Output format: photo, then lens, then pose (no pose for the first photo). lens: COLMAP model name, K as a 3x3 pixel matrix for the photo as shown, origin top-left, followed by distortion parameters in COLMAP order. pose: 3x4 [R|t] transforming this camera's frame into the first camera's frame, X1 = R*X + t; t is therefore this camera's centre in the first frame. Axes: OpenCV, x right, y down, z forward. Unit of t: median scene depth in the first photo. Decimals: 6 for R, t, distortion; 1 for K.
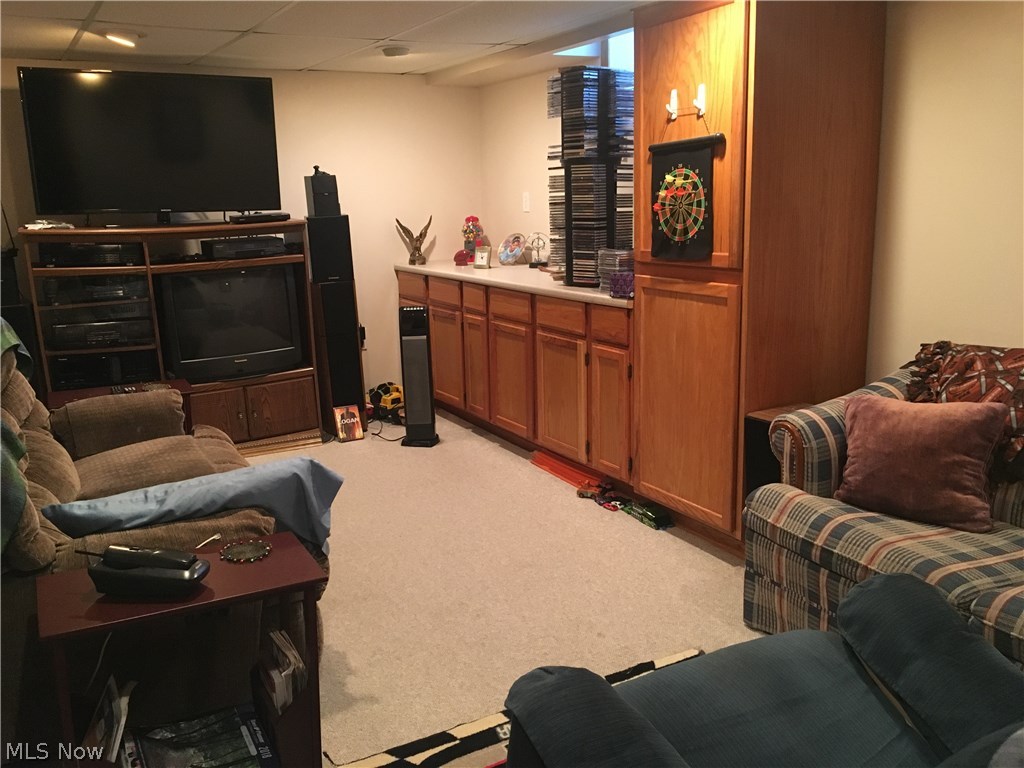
lens RADIAL K [[868.5, 0, 512.0], [0, 868.5, 384.0], [0, 0, 1]] dist [0.056629, -0.009269]
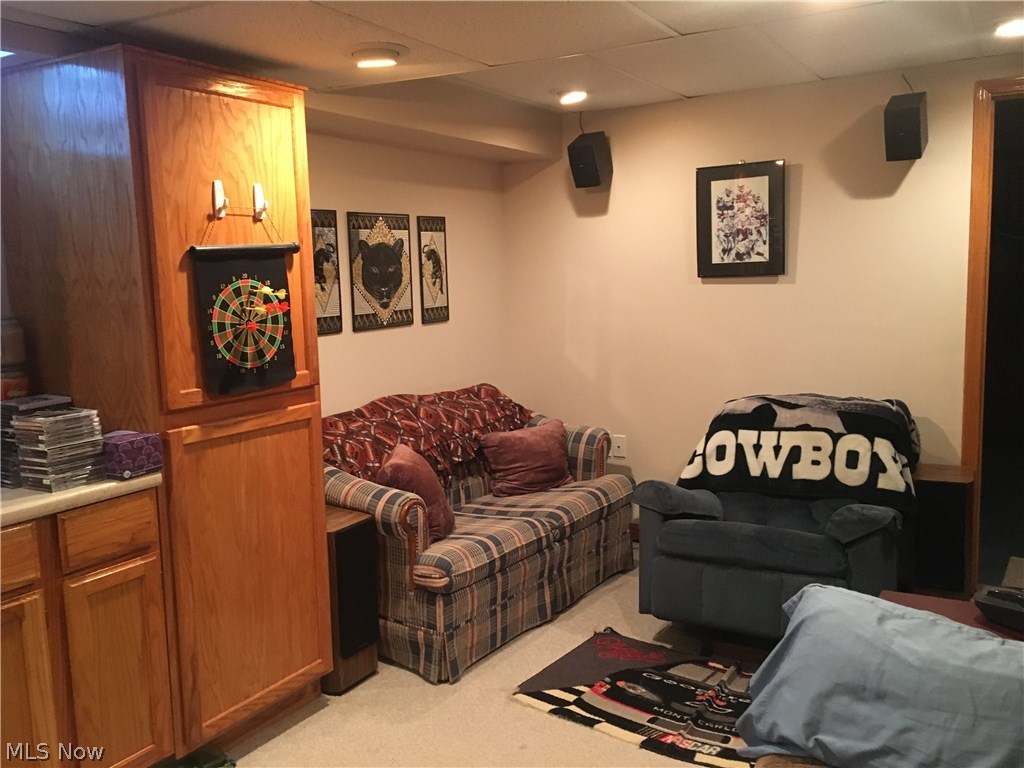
lens RADIAL K [[868.5, 0, 512.0], [0, 868.5, 384.0], [0, 0, 1]] dist [0.056629, -0.009269]
pose [[-0.470684, -0.072179, 0.879344, -0.632114], [0.231584, 0.951597, 0.202070, -0.257911], [-0.851367, 0.298753, -0.431186, 1.154143]]
